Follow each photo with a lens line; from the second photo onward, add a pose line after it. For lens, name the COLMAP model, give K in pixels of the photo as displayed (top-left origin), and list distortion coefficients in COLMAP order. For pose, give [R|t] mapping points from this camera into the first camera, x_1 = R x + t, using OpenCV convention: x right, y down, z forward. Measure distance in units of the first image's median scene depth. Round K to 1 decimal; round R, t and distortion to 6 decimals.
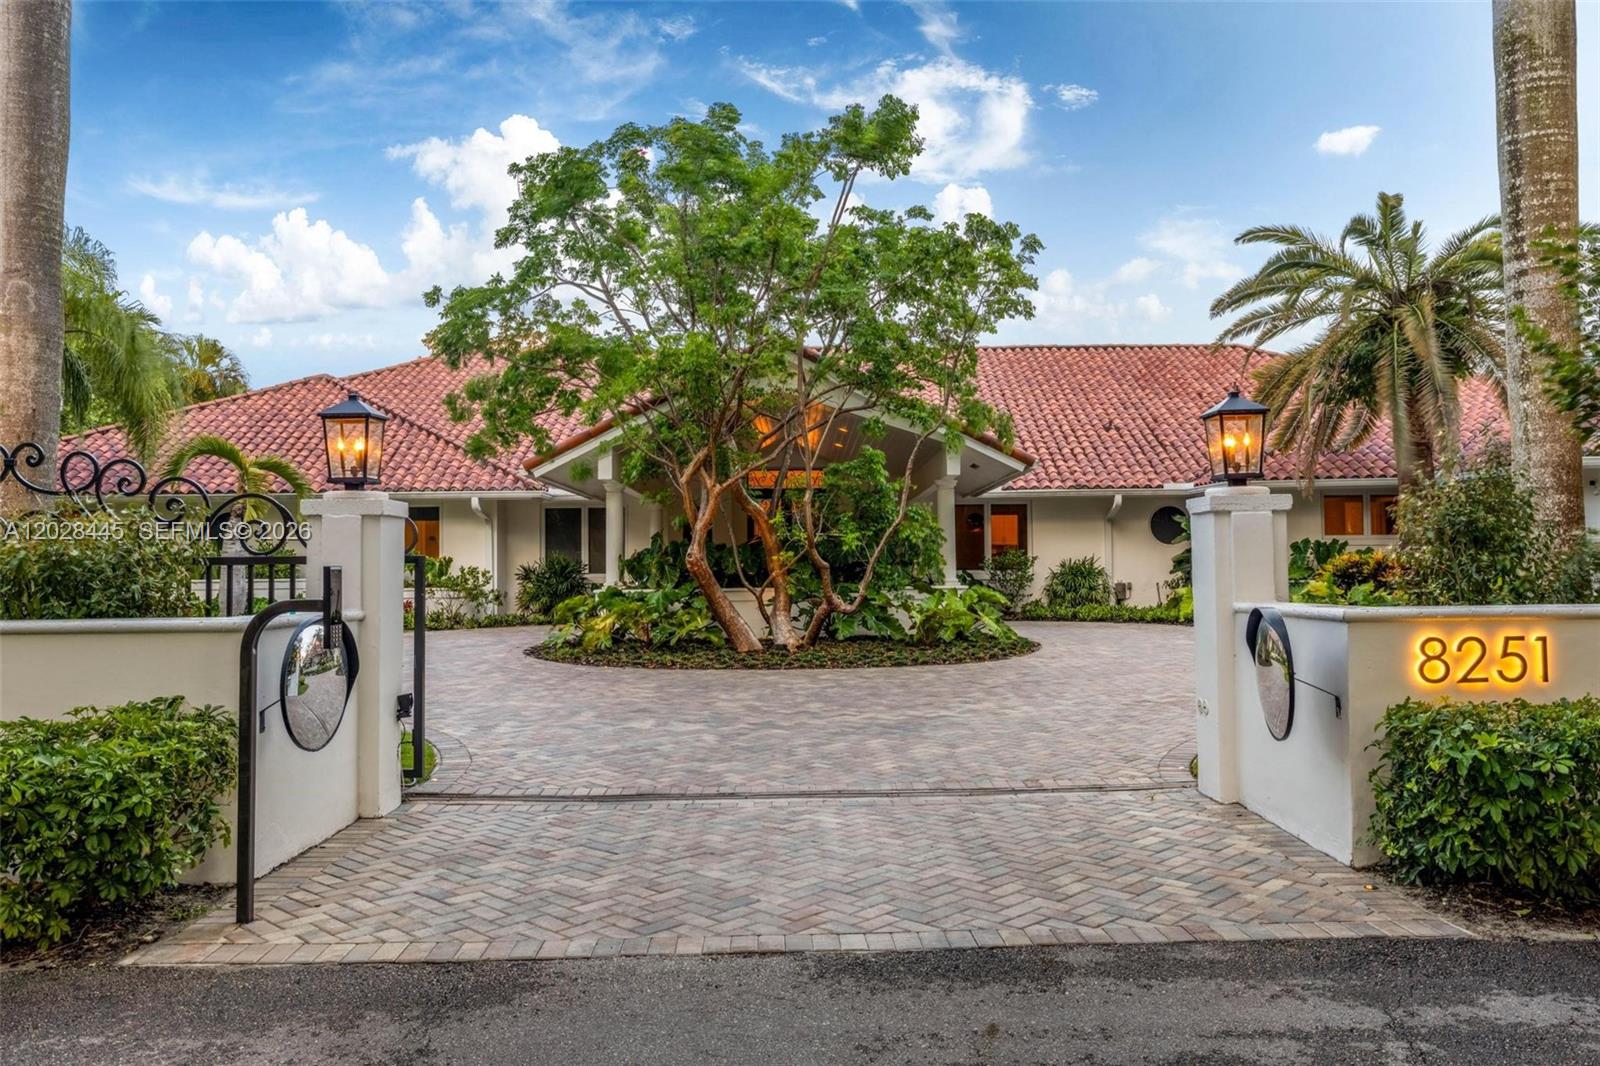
lens RADIAL K [[1228.1, 0, 800.0], [0, 1228.1, 533.0], [0, 0, 1]] dist [0.017355, 0.000676]
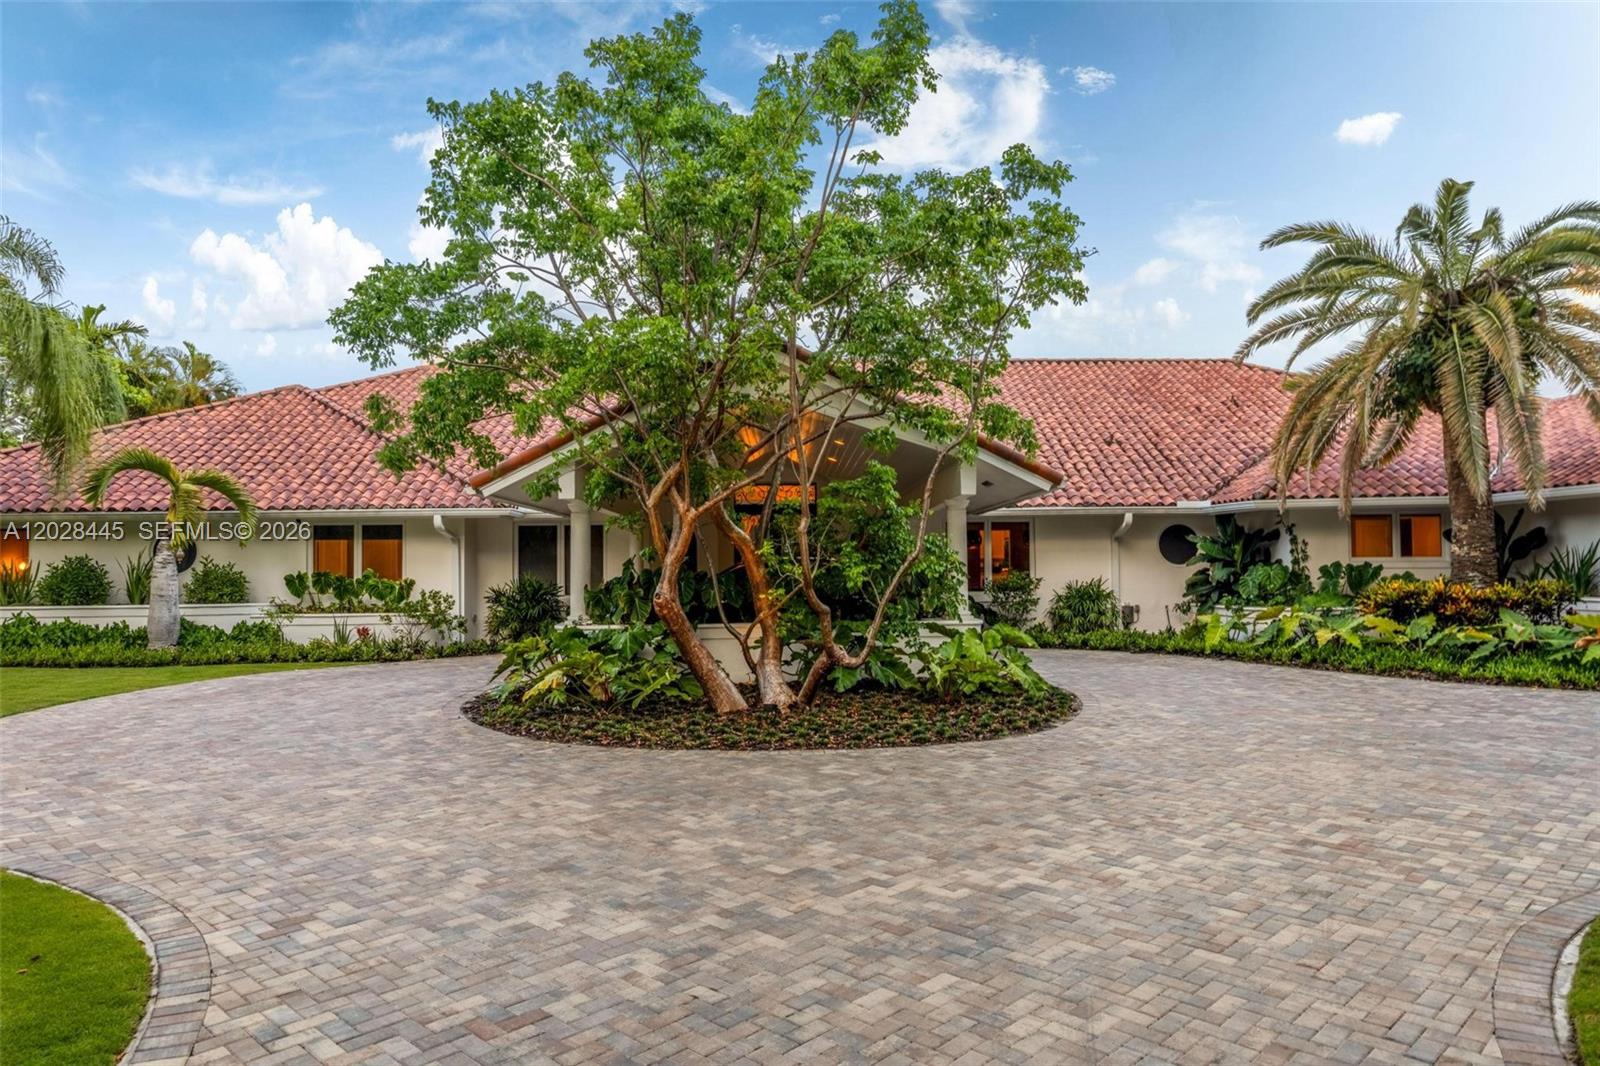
lens RADIAL K [[1070.6, 0, 800.0], [0, 1070.6, 533.0], [0, 0, 1]] dist [-0.000292, 0.002407]
pose [[0.999903, 0.001352, 0.013885, -0.004312], [-0.001332, 0.999998, -0.001446, -0.017200], [-0.013887, 0.001428, 0.999903, 0.223227]]
